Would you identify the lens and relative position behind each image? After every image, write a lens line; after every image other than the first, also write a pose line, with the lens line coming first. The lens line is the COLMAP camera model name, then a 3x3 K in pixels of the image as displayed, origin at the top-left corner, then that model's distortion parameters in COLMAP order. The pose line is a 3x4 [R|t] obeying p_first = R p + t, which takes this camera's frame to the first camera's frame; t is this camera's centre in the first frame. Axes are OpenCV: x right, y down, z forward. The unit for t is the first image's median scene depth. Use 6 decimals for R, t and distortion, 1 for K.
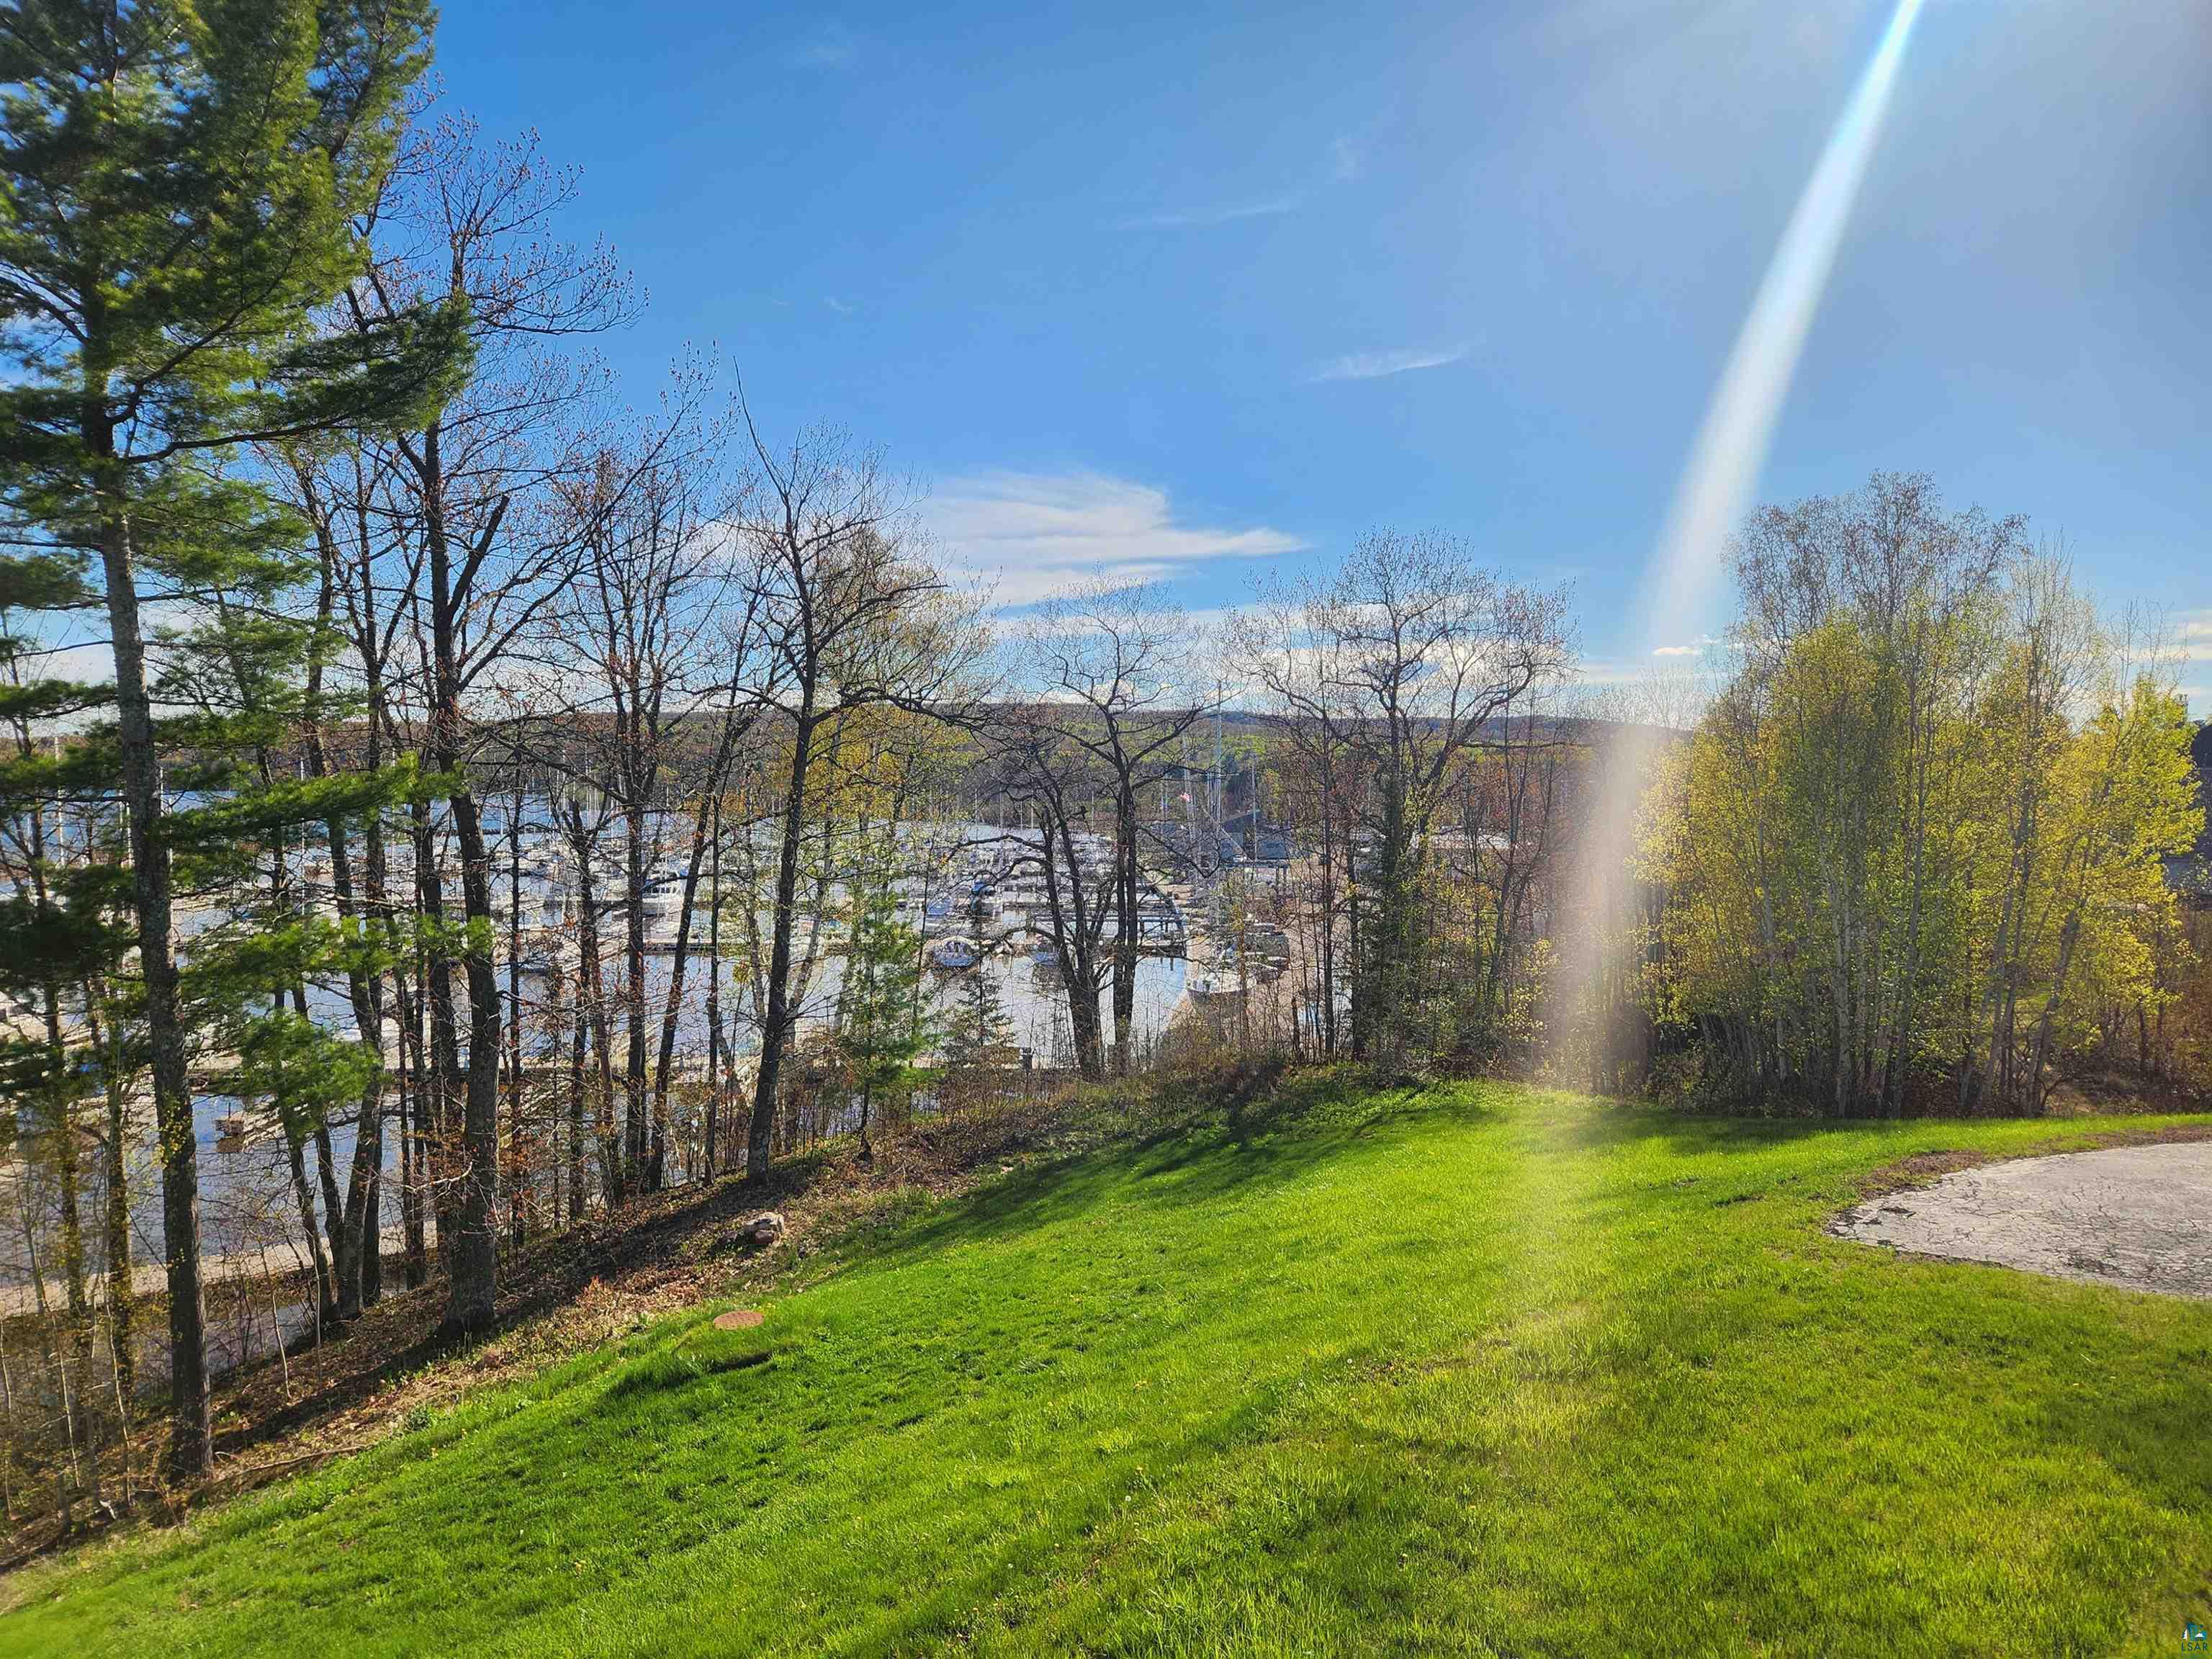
lens RADIAL K [[1492.9, 0, 1113.9], [0, 1492.9, 856.4], [0, 0, 1]] dist [0.077899, -0.059323]
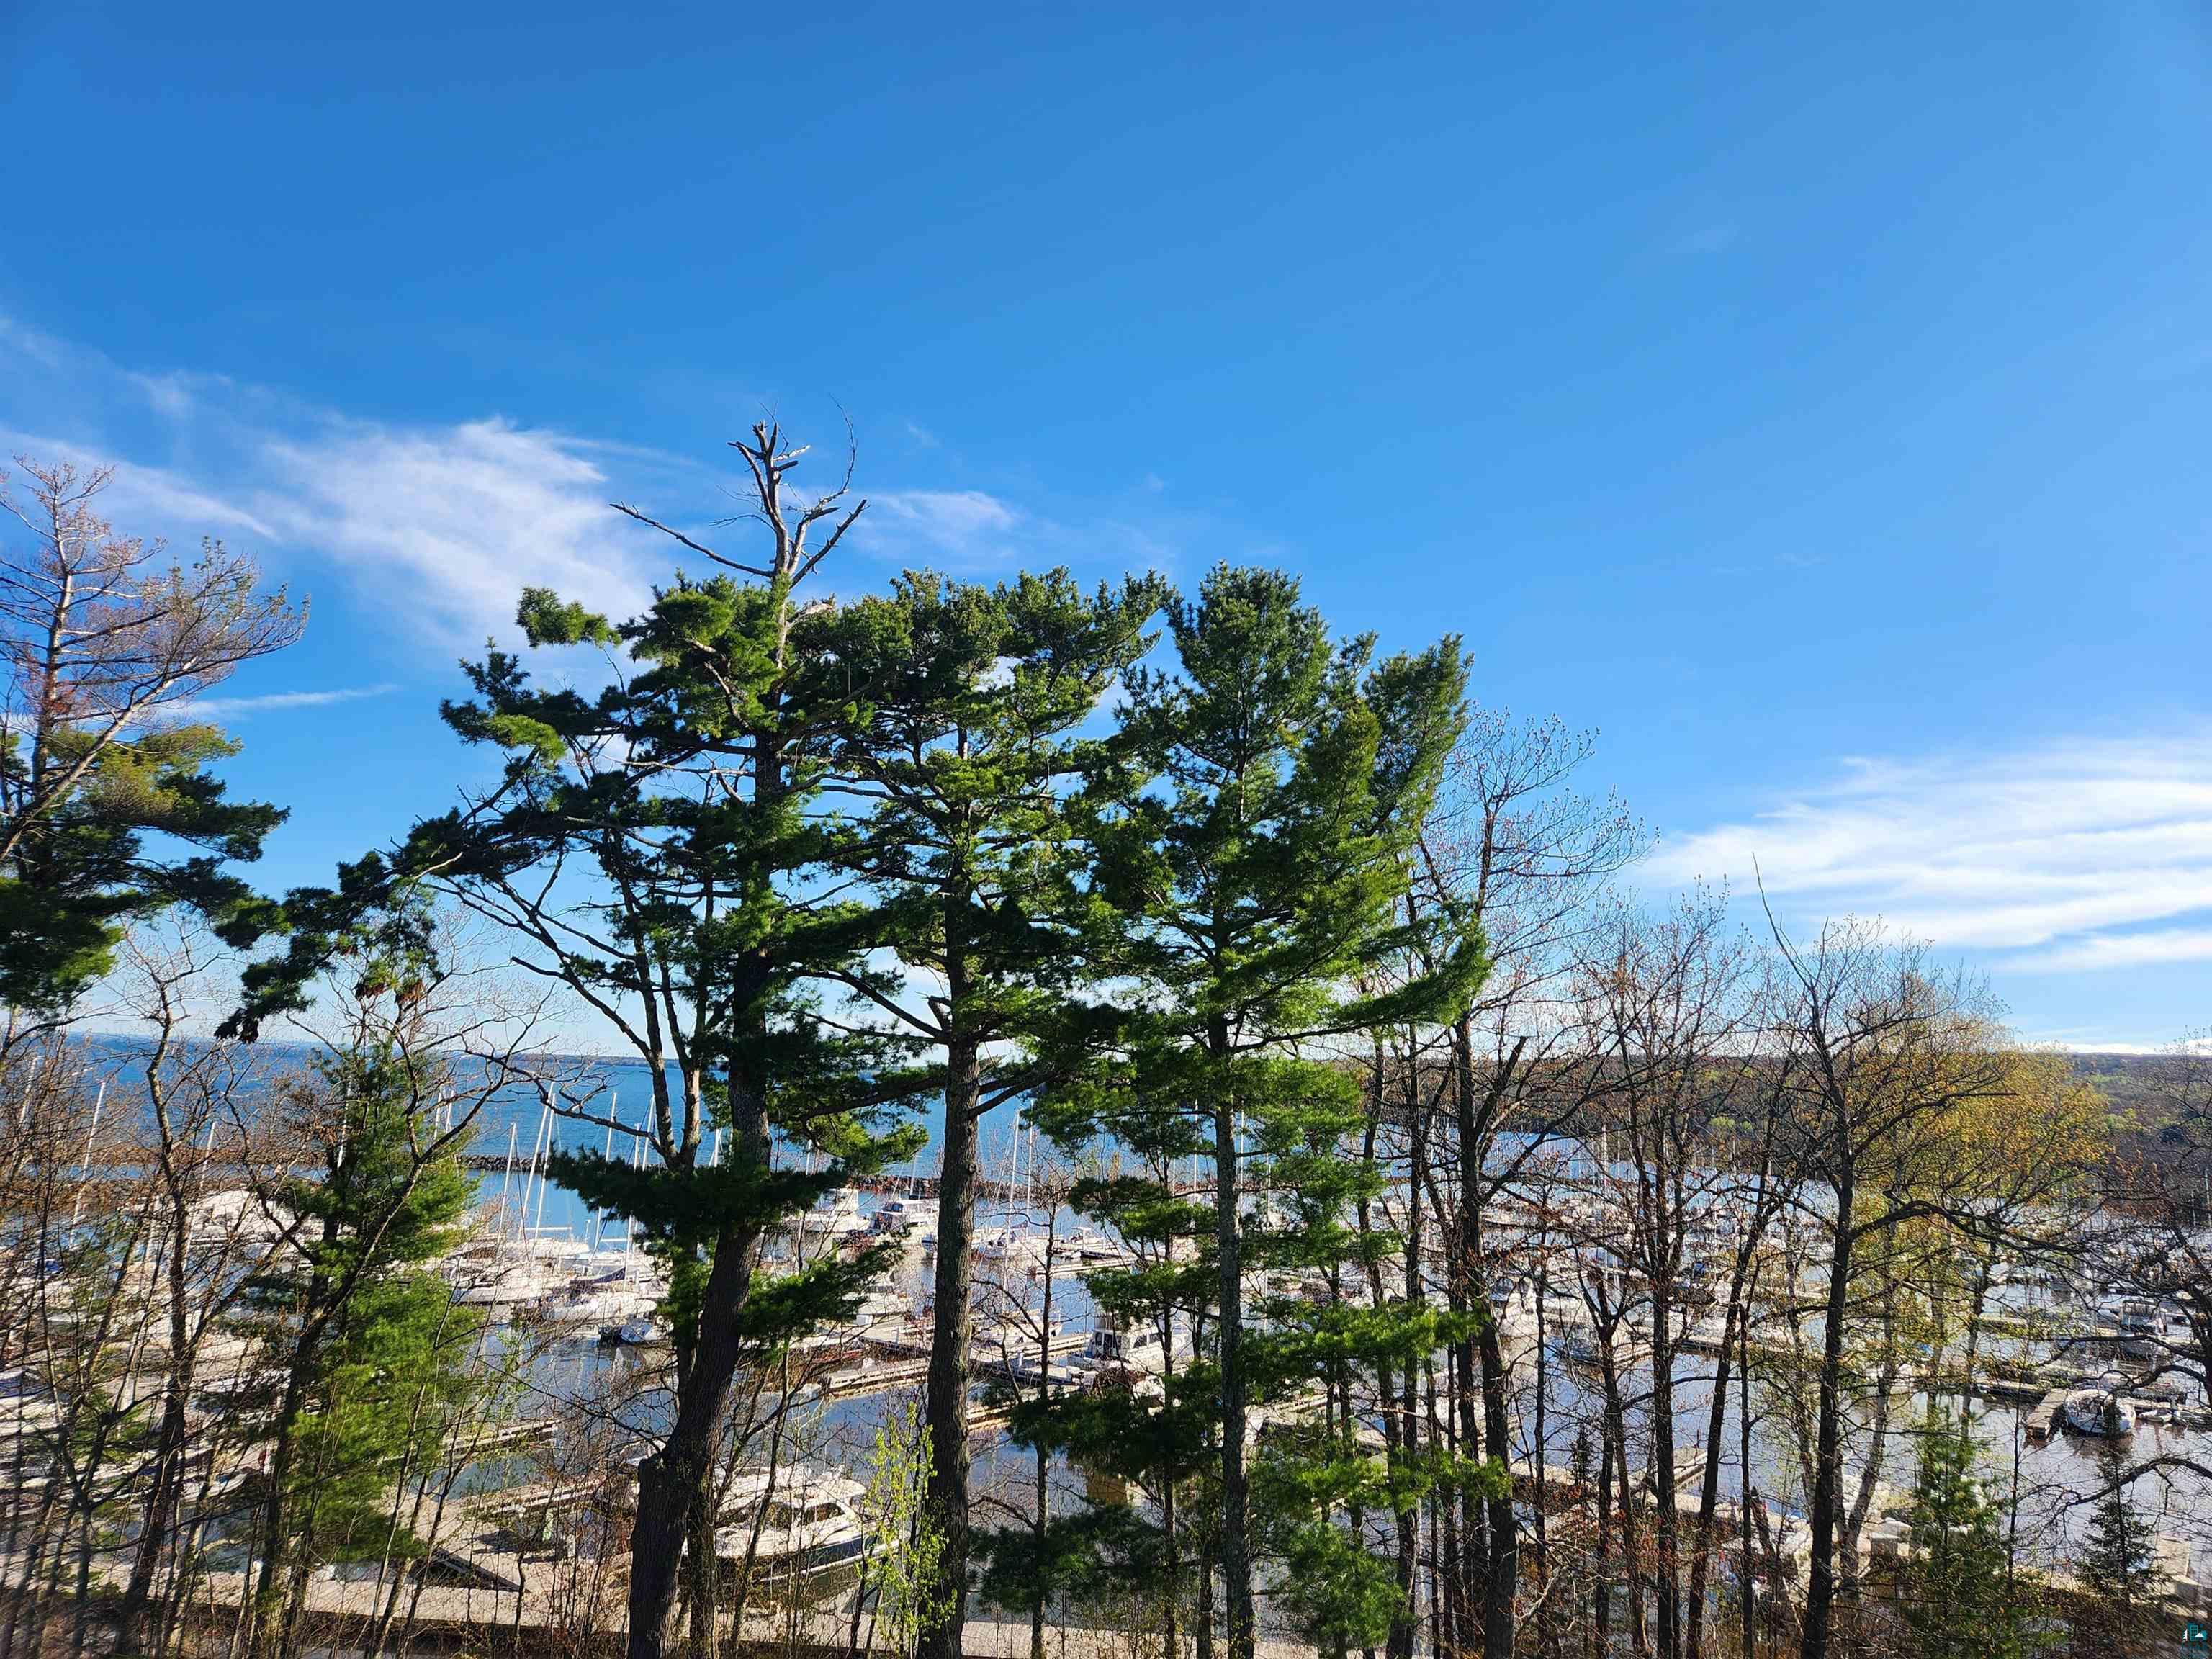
lens RADIAL K [[1492.9, 0, 1095.9], [0, 1492.9, 820.0], [0, 0, 1]] dist [0.077899, -0.059323]
pose [[0.782702, -0.082949, -0.616844, 0.033949], [-0.078273, 0.970092, -0.229771, -0.095042], [0.617455, 0.228125, 0.752800, -0.039853]]
